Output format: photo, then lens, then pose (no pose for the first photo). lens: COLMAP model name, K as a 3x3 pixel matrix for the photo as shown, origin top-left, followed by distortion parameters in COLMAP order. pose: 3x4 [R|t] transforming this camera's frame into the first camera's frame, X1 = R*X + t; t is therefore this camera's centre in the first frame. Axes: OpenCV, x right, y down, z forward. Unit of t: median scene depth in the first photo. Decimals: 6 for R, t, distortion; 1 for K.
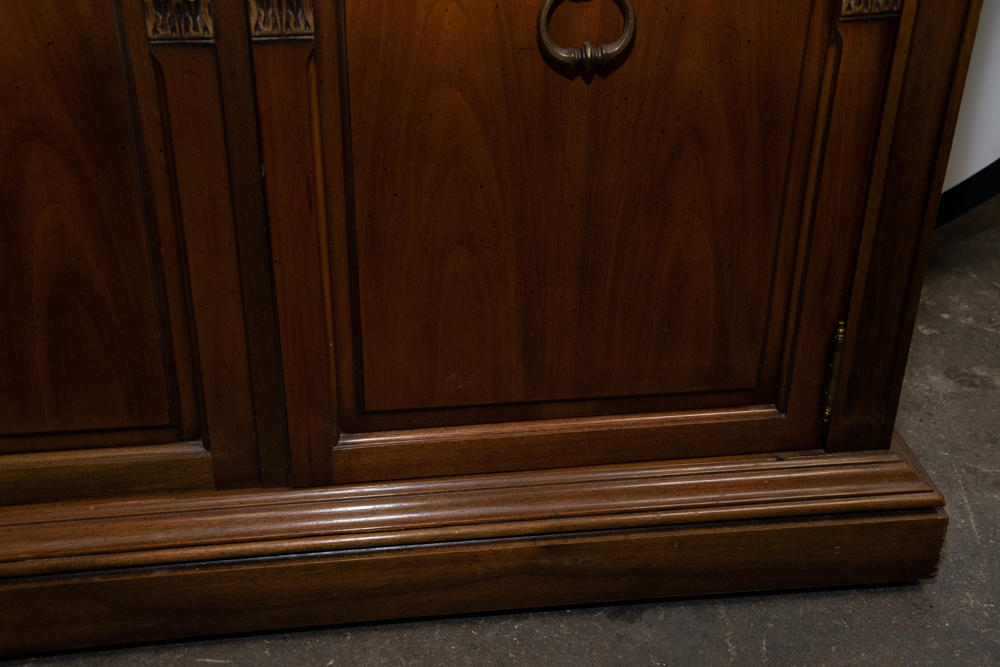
lens RADIAL K [[1338.6, 0, 499.0], [0, 1338.6, 375.4], [0, 0, 1]] dist [0.102023, 0.068957]
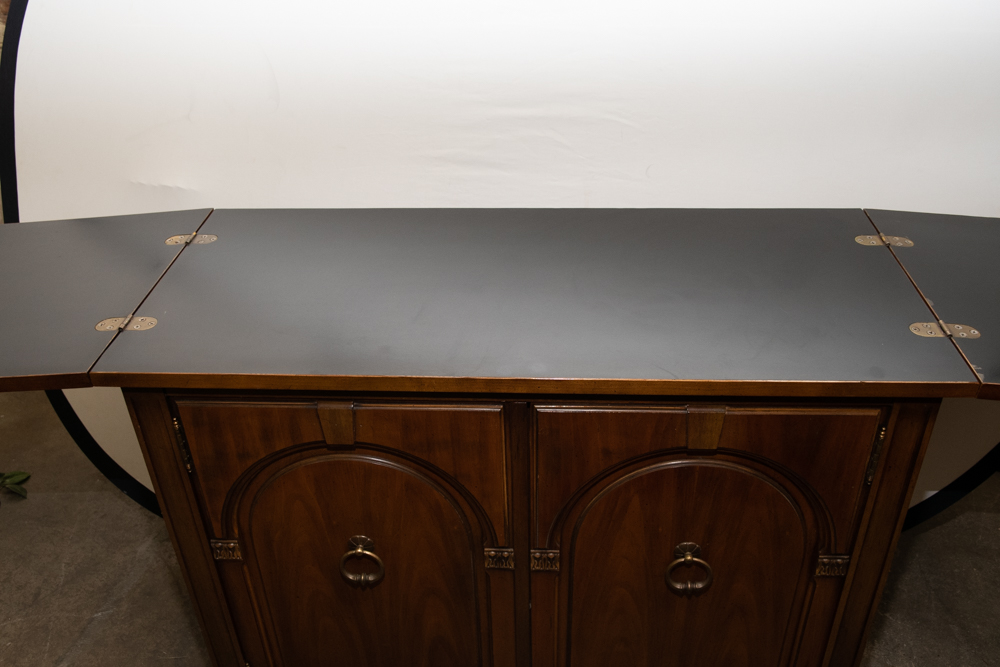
lens RADIAL K [[920.6, 0, 500.0], [0, 920.6, 333.5], [0, 0, 1]] dist [-0.008179, 0.003230]
pose [[0.980977, 0.077852, -0.177828, 0.003391], [-0.068633, 0.995988, 0.057431, -0.639848], [0.181586, -0.044134, 0.982384, -0.408711]]
